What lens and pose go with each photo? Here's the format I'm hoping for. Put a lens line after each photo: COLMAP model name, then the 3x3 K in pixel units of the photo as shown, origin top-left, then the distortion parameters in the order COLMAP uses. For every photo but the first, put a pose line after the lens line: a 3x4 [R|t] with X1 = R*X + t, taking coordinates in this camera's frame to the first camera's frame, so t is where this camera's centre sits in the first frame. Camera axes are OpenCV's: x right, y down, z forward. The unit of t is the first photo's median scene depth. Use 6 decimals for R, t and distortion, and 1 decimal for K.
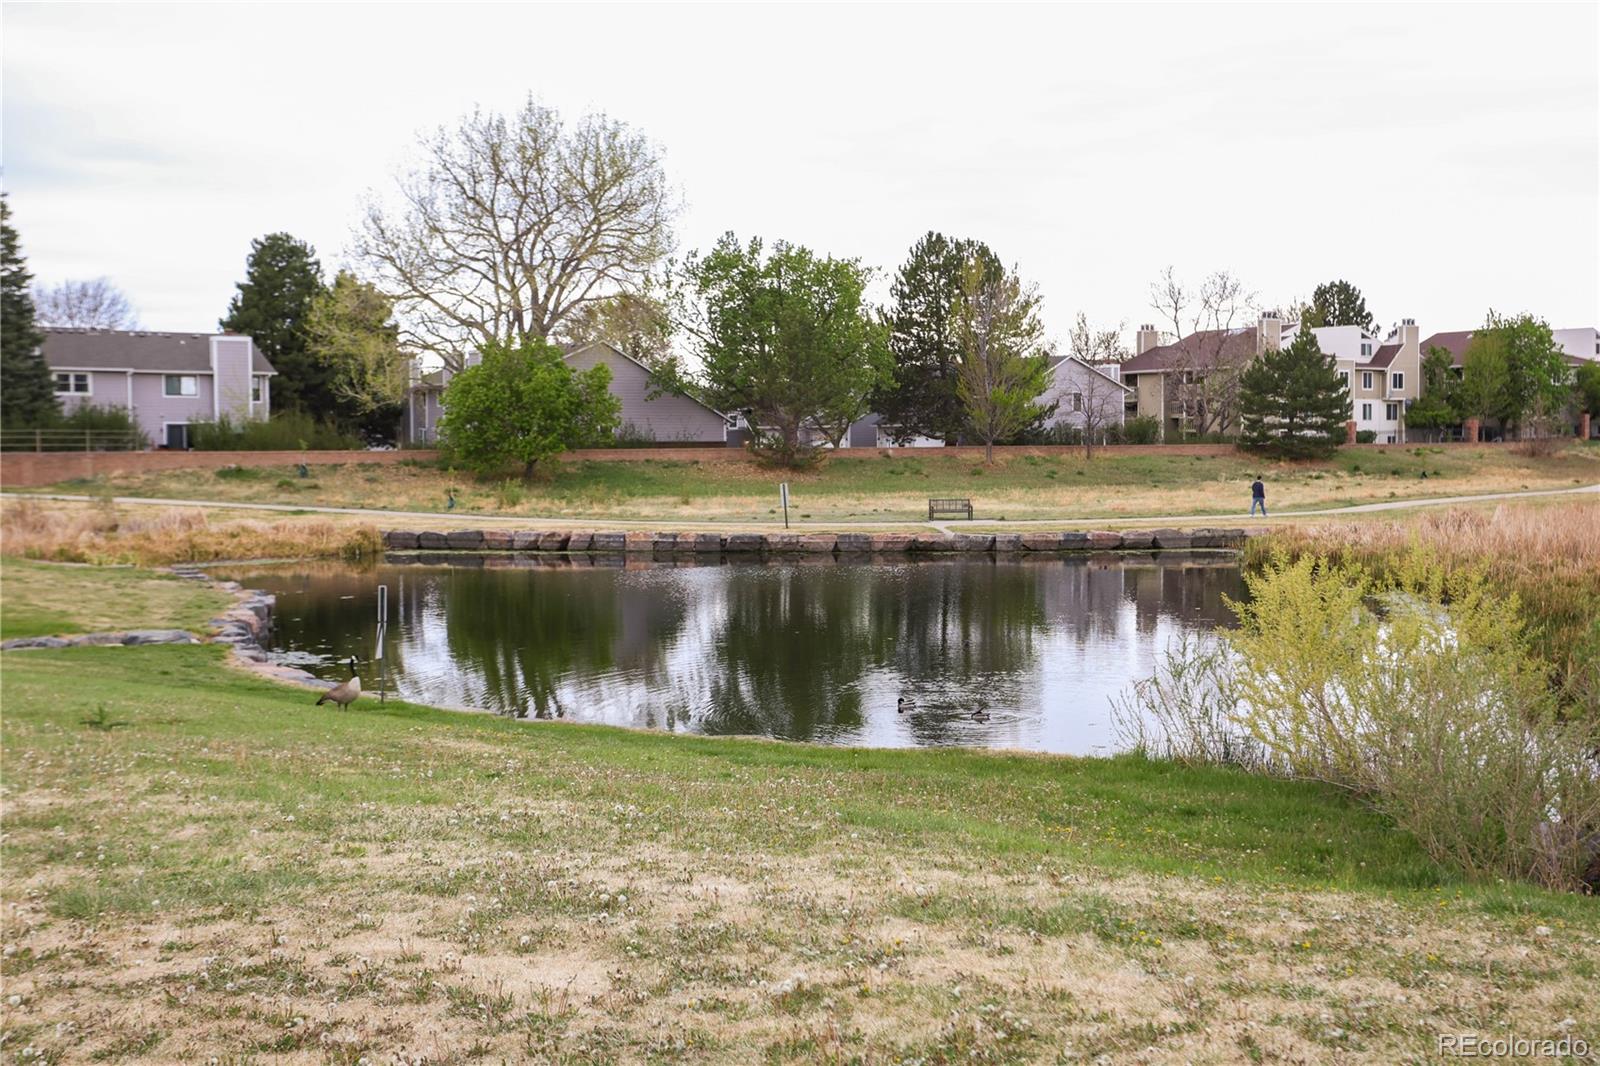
lens RADIAL K [[1835.8, 0, 798.9], [0, 1835.8, 530.2], [0, 0, 1]] dist [0.031640, 0.000000]
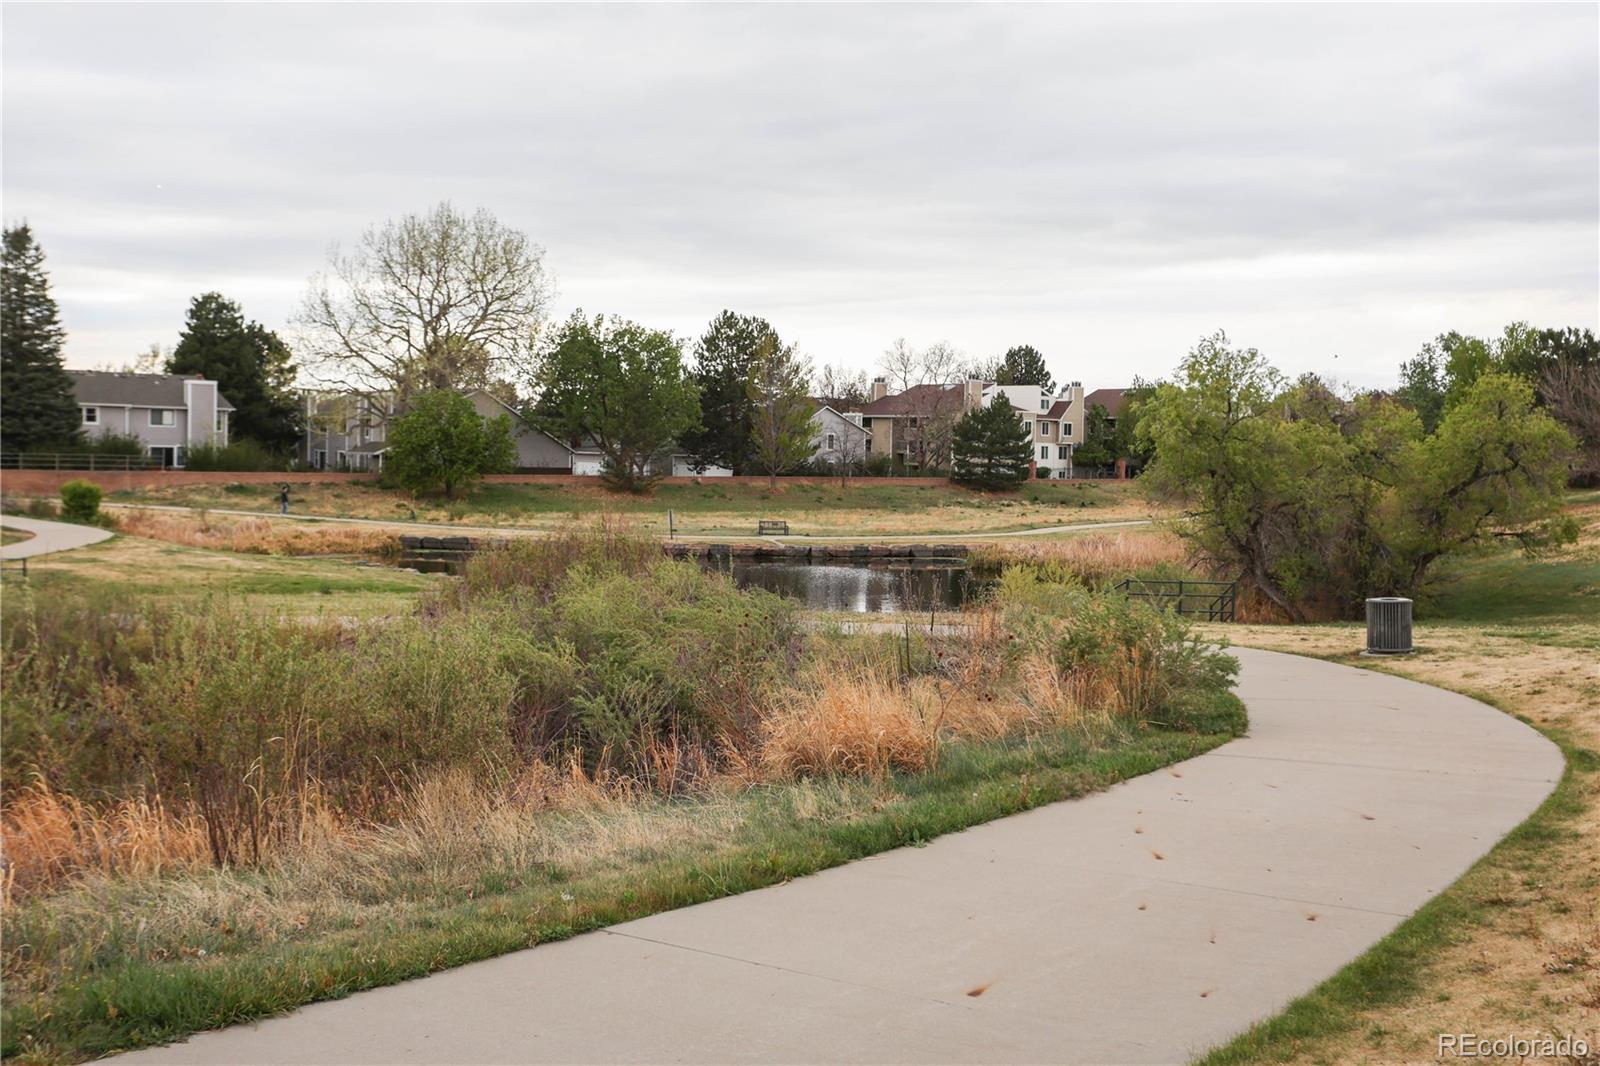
lens RADIAL K [[1835.8, 0, 800.5], [0, 1835.8, 535.8], [0, 0, 1]] dist [0.031640, 0.000000]
pose [[0.985900, 0.018484, 0.166313, -0.094587], [-0.018890, 0.999821, 0.000859, -0.004371], [-0.166267, -0.003989, 0.986073, -0.312402]]
